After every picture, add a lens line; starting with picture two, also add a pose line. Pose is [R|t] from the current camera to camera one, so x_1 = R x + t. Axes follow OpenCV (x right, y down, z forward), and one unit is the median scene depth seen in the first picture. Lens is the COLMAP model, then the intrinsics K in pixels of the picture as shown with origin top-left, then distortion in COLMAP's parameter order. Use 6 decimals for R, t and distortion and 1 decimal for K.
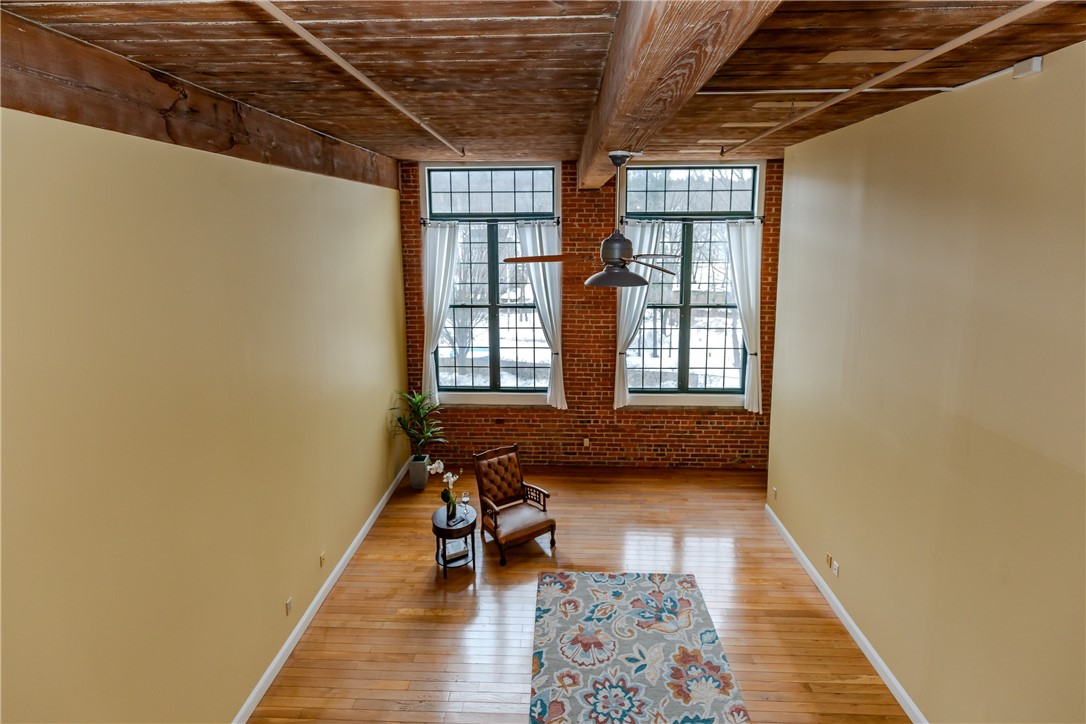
lens RADIAL K [[487.0, 0, 538.0], [0, 487.0, 307.6], [0, 0, 1]] dist [0.000319, -0.000426]
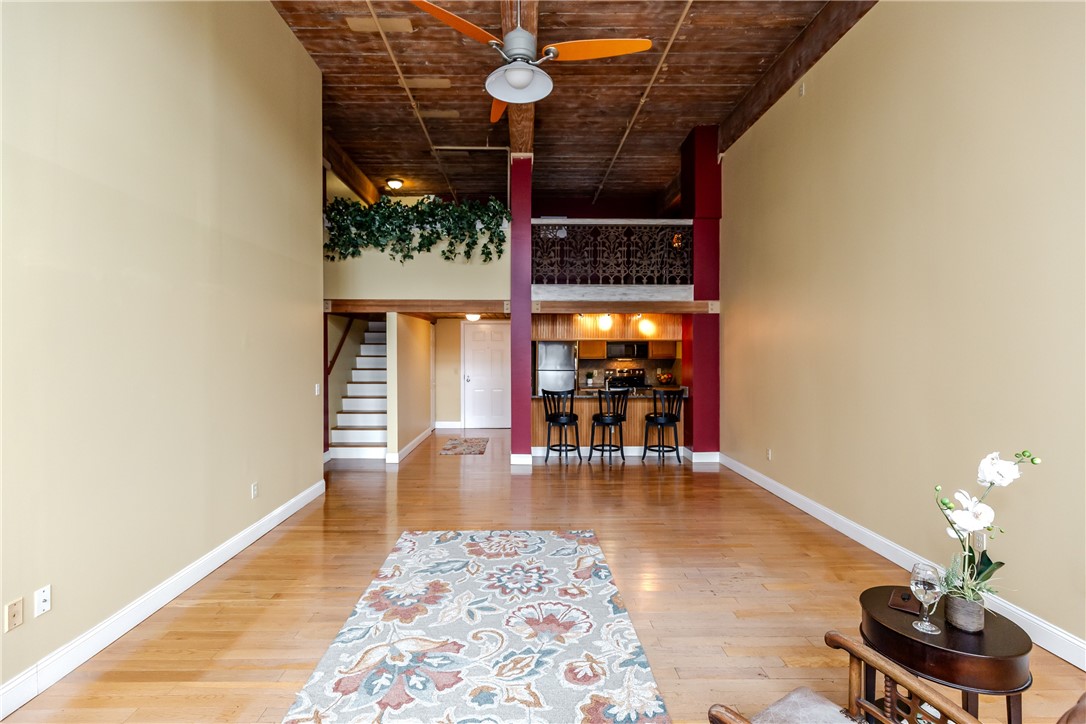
lens RADIAL K [[487.0, 0, 531.9], [0, 487.0, 352.3], [0, 0, 1]] dist [0.000319, -0.000426]
pose [[-0.997551, 0.013090, -0.068705, 0.099756], [0.001809, 0.986831, 0.161744, 0.138018], [0.069917, 0.161223, -0.984438, 0.959200]]
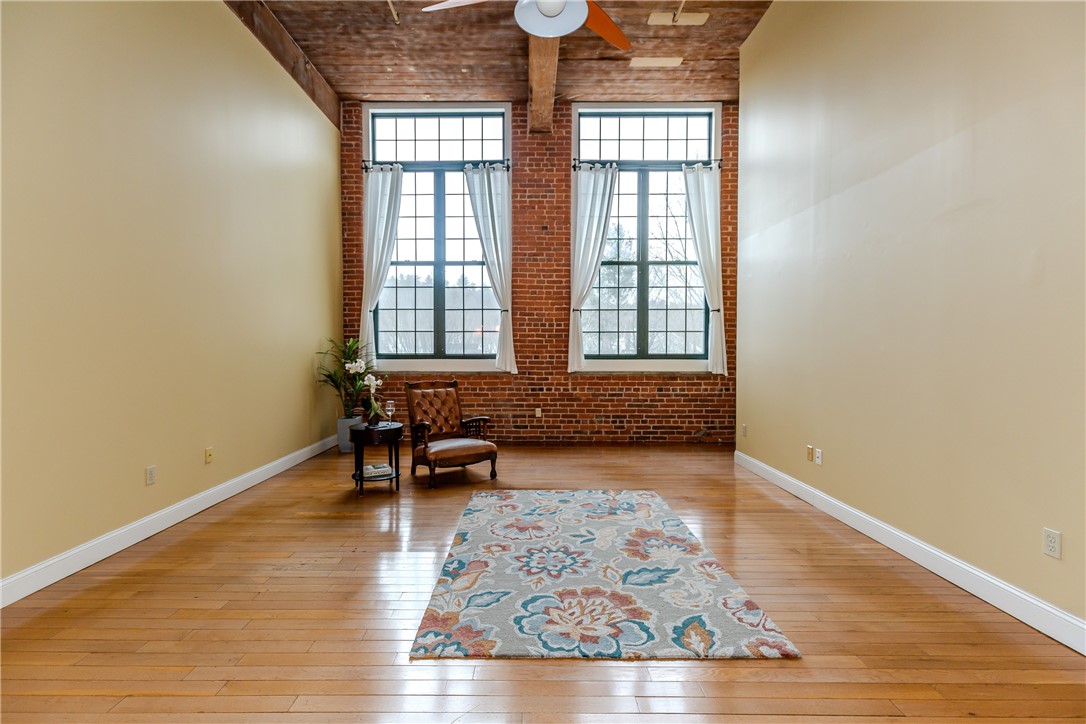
lens RADIAL K [[487.0, 0, 527.9], [0, 487.0, 371.3], [0, 0, 1]] dist [0.000319, -0.000426]
pose [[0.998958, 0.012536, 0.043894, 0.041627], [-0.007558, 0.993701, -0.111806, 0.316301], [-0.045019, 0.111358, 0.992760, 0.099834]]
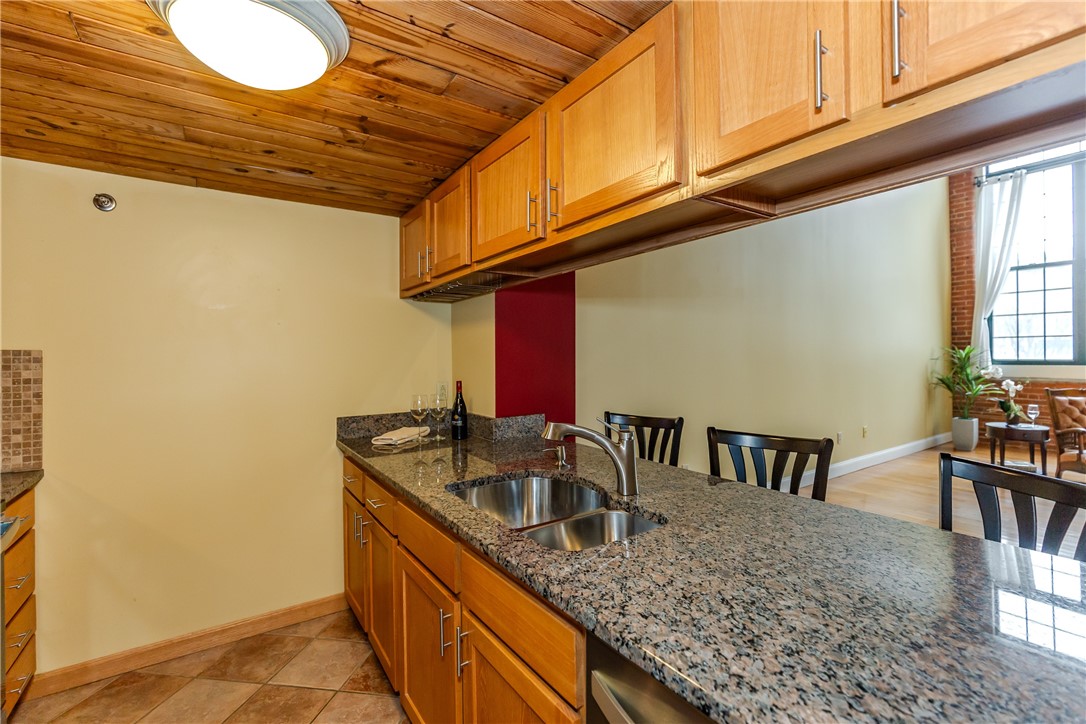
lens RADIAL K [[487.0, 0, 548.2], [0, 487.0, 354.3], [0, 0, 1]] dist [0.000319, -0.000426]
pose [[0.608564, 0.004185, -0.793493, 0.018836], [-0.118381, 0.989274, -0.085574, 0.354824], [0.784624, 0.146012, 0.602532, -0.222976]]
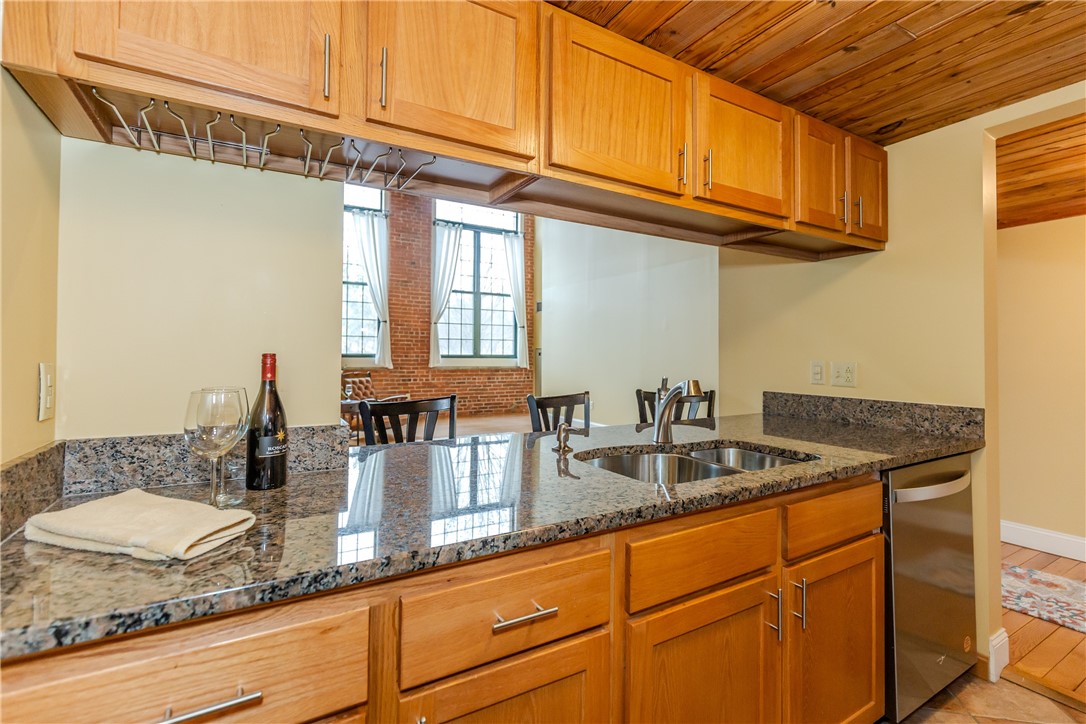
lens RADIAL K [[487.0, 0, 534.8], [0, 487.0, 357.6], [0, 0, 1]] dist [0.000319, -0.000426]
pose [[0.834556, 0.018397, 0.550616, -0.325203], [0.065820, 0.988954, -0.132805, 0.379180], [-0.546977, 0.147075, 0.824127, -0.208630]]
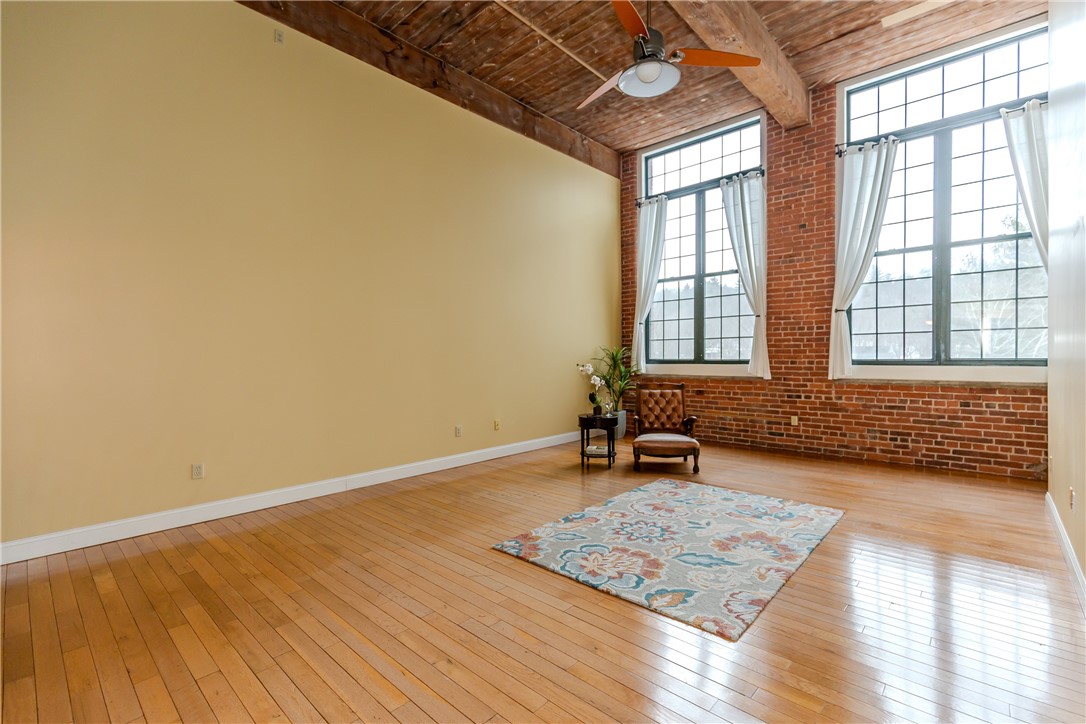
lens RADIAL K [[487.0, 0, 544.1], [0, 487.0, 365.9], [0, 0, 1]] dist [0.000319, -0.000426]
pose [[0.769316, 0.019920, -0.638557, 0.319388], [-0.101821, 0.990561, -0.091771, 0.318624], [0.630702, 0.135619, 0.764083, 0.059296]]
